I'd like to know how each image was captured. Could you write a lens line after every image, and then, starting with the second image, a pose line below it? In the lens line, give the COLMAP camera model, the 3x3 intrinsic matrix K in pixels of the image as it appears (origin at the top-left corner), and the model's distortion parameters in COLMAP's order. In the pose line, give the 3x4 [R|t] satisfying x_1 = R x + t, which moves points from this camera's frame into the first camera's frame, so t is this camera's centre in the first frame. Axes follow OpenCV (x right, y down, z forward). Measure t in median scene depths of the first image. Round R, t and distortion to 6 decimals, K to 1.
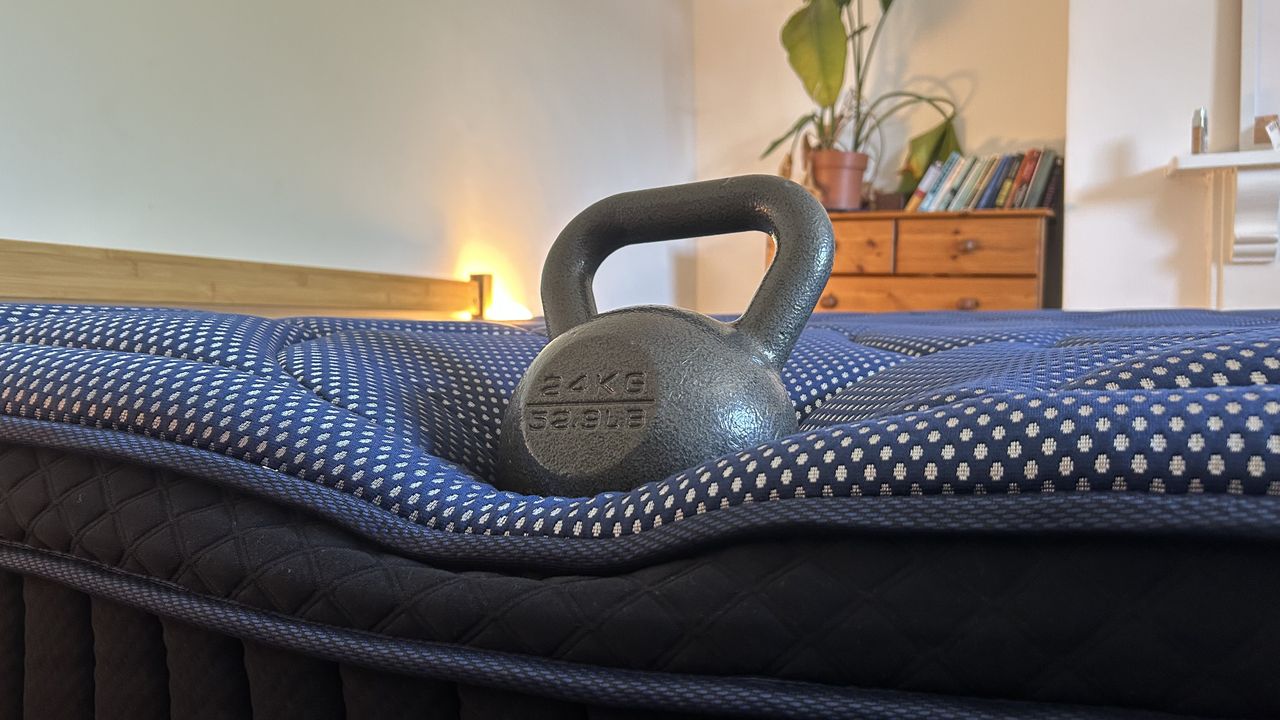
lens RADIAL K [[984.3, 0, 646.2], [0, 984.3, 361.9], [0, 0, 1]] dist [0.006393, -0.001133]
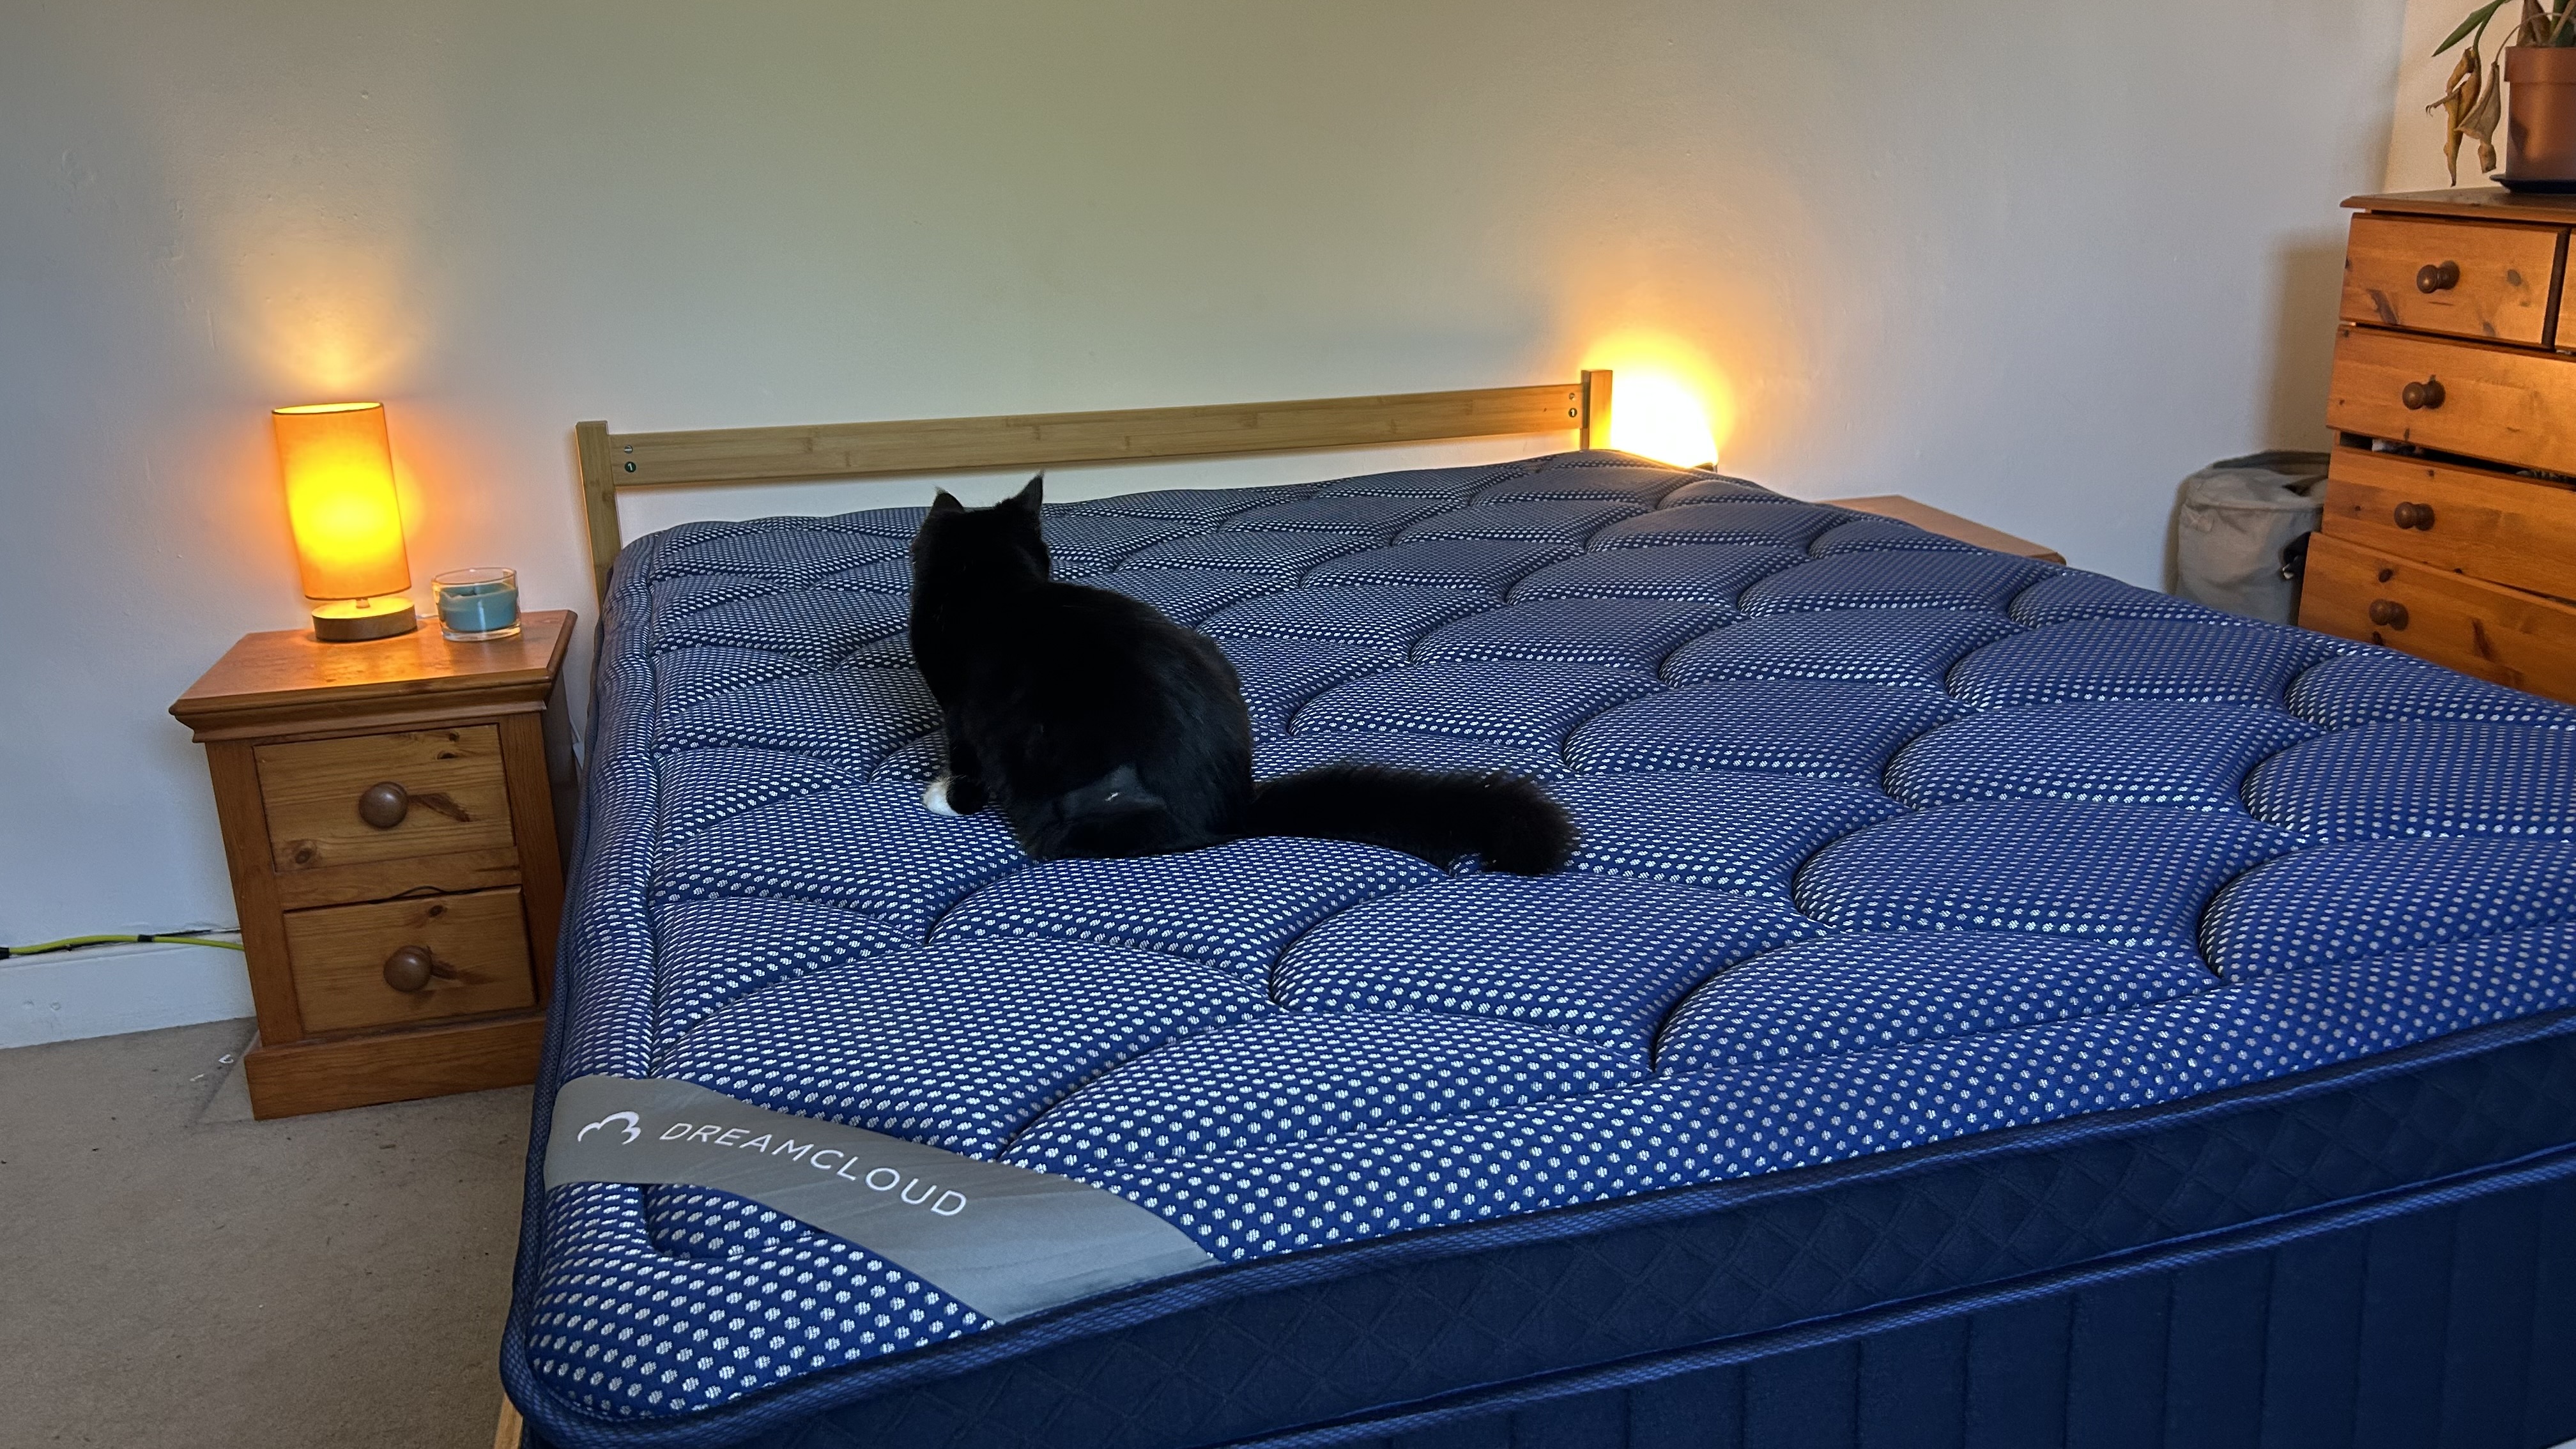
lens RADIAL K [[1929.0, 0, 1288.0], [0, 1929.0, 724.5], [0, 0, 1]] dist [0.012657, -0.002614]
pose [[0.613954, 0.204247, -0.762459, 0.906419], [0.001581, 0.965622, 0.259944, -0.229545], [0.789340, -0.160799, 0.592525, -0.053006]]
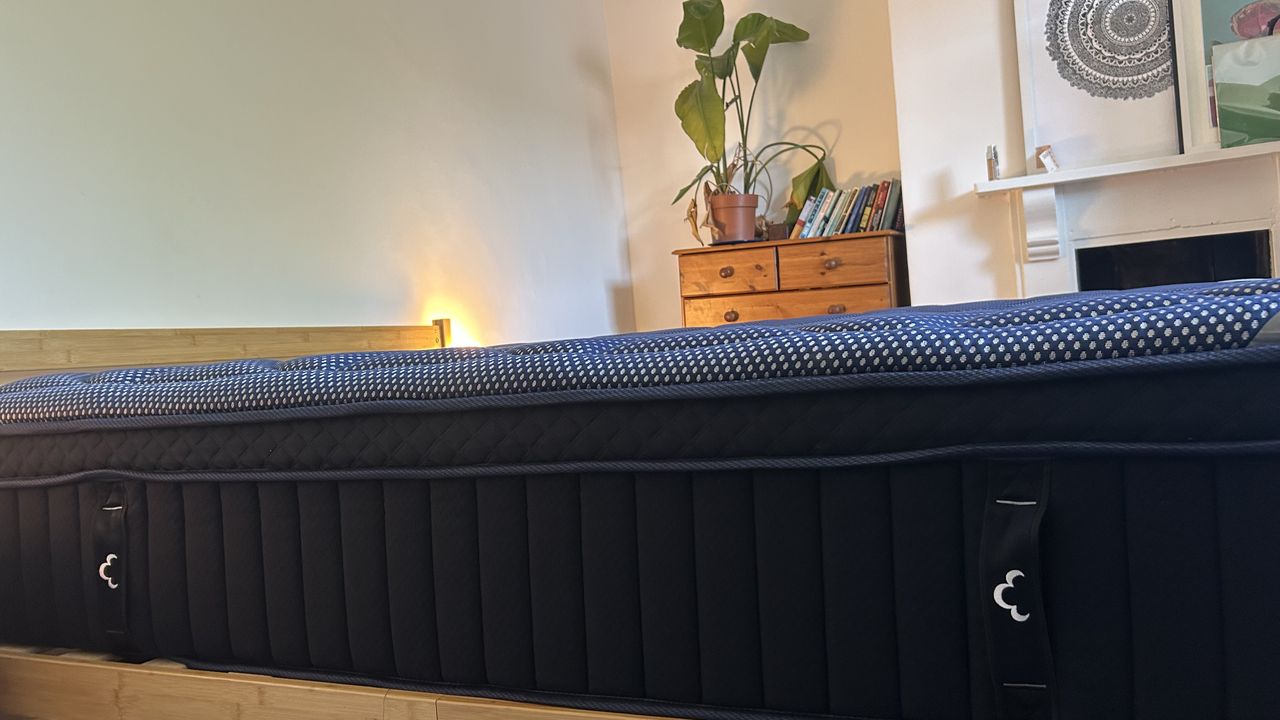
lens RADIAL K [[958.5, 0, 640.0], [0, 958.5, 360.0], [0, 0, 1]] dist [0.012657, -0.002614]
pose [[0.996626, -0.081245, -0.011689, 0.122248], [0.080982, 0.996485, -0.021433, 0.015770], [0.013389, 0.020414, 0.999702, -0.317839]]
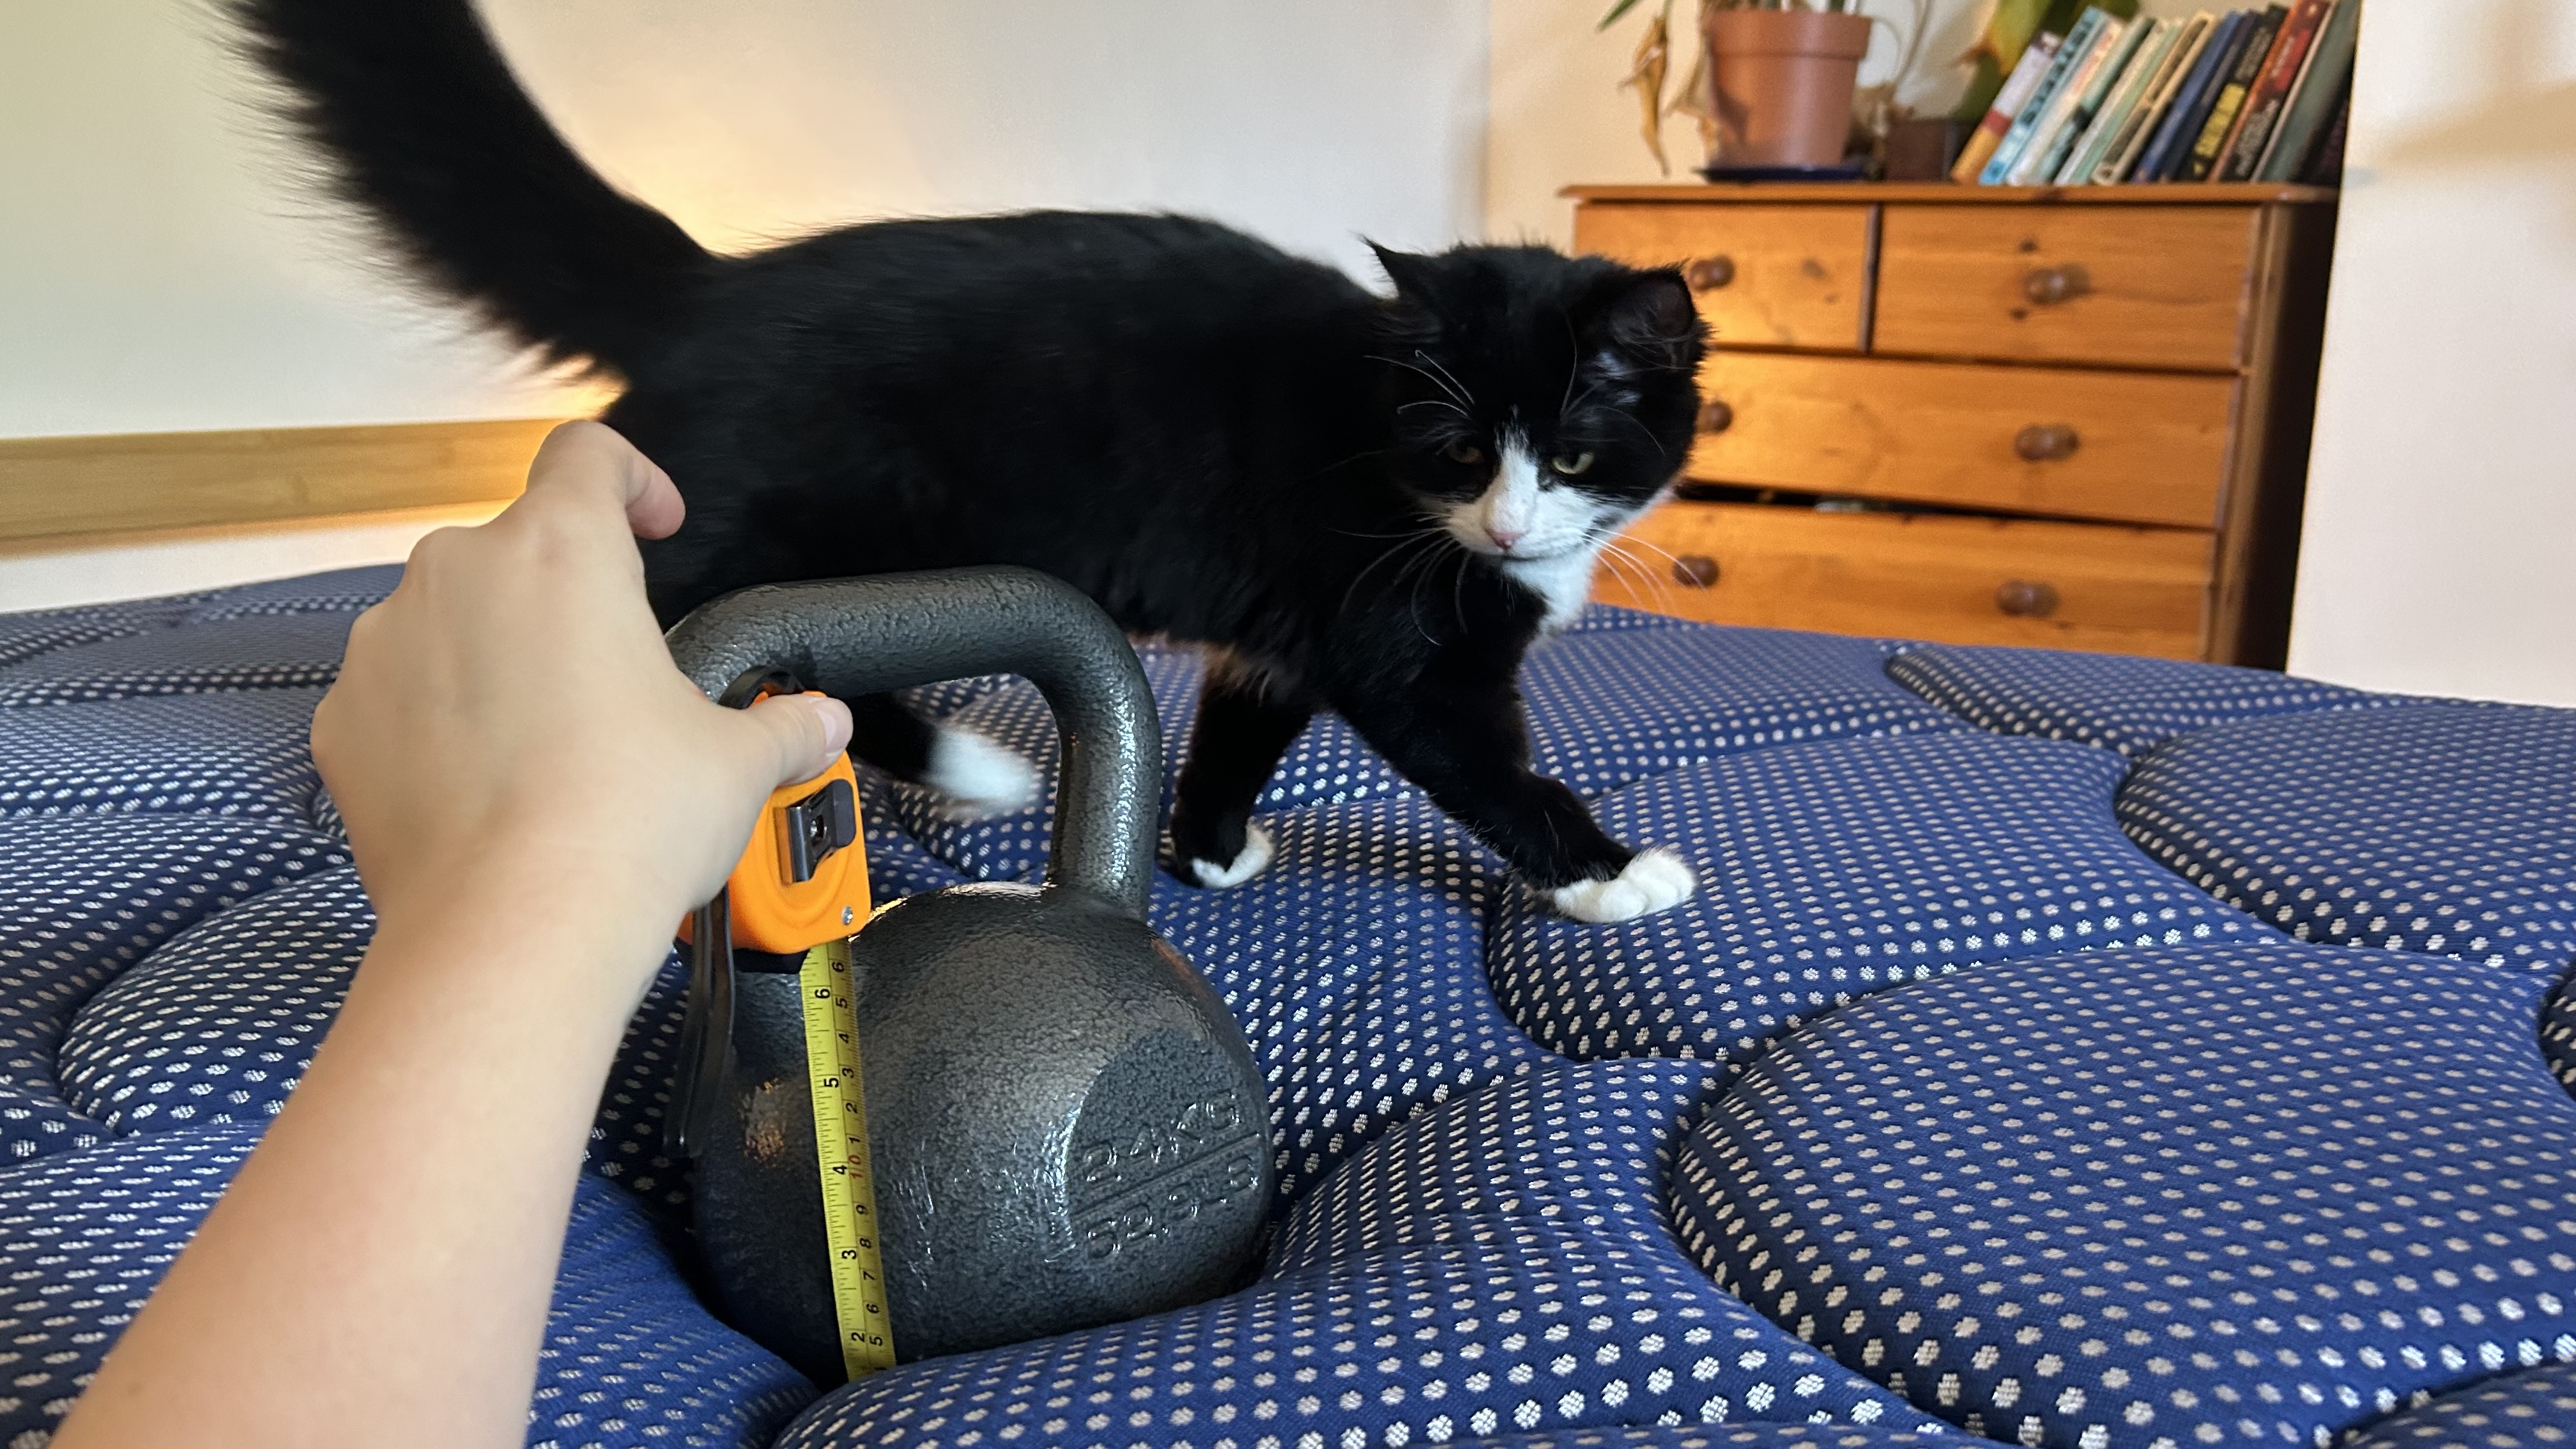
lens RADIAL K [[1982.9, 0, 1320.9], [0, 1982.9, 743.7], [0, 0, 1]] dist [0.001052, -0.000477]
pose [[0.972009, 0.057647, -0.227763, 0.336752], [-0.015545, 0.983087, 0.182480, -0.112902], [0.234430, -0.173832, 0.956465, 0.272249]]
